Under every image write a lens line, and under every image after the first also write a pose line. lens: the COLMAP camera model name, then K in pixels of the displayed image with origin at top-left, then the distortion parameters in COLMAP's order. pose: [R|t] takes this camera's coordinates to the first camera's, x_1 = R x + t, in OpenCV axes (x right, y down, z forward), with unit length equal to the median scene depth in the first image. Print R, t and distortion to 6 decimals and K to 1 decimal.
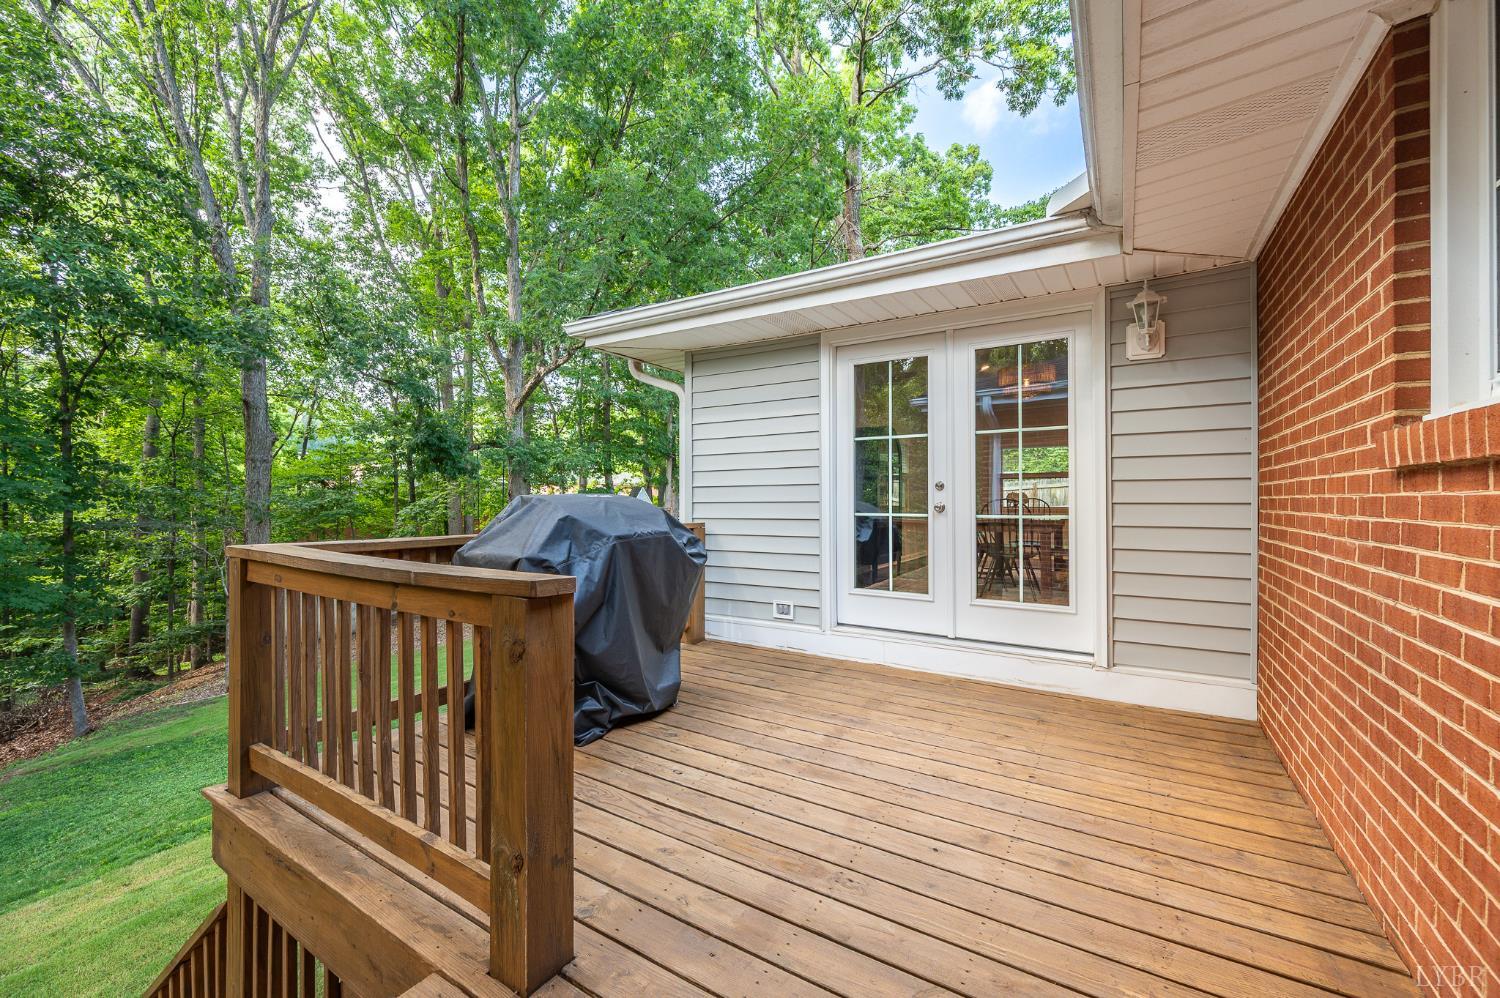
lens RADIAL K [[604.7, 0, 749.3], [0, 604.7, 499.3], [0, 0, 1]] dist [0.001187, -0.000248]
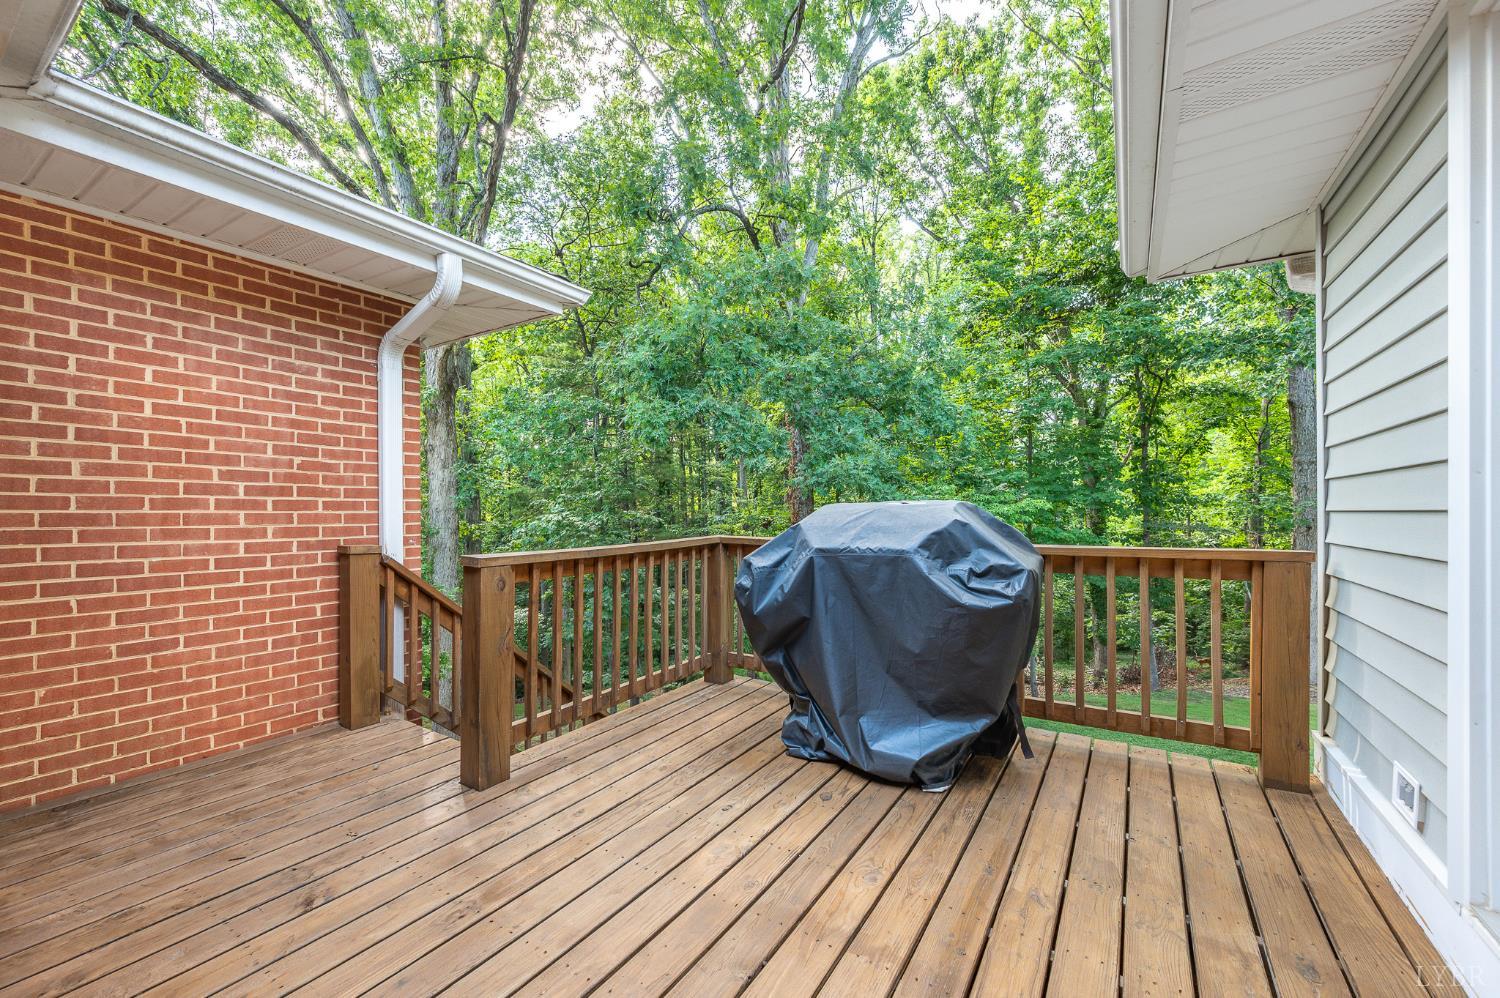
lens RADIAL K [[604.7, 0, 753.3], [0, 604.7, 503.7], [0, 0, 1]] dist [0.001187, -0.000248]
pose [[0.001450, 0.001441, -0.999998, 0.677349], [-0.003105, 0.999994, 0.001436, -0.006459], [0.999994, 0.003103, 0.001455, 0.888722]]
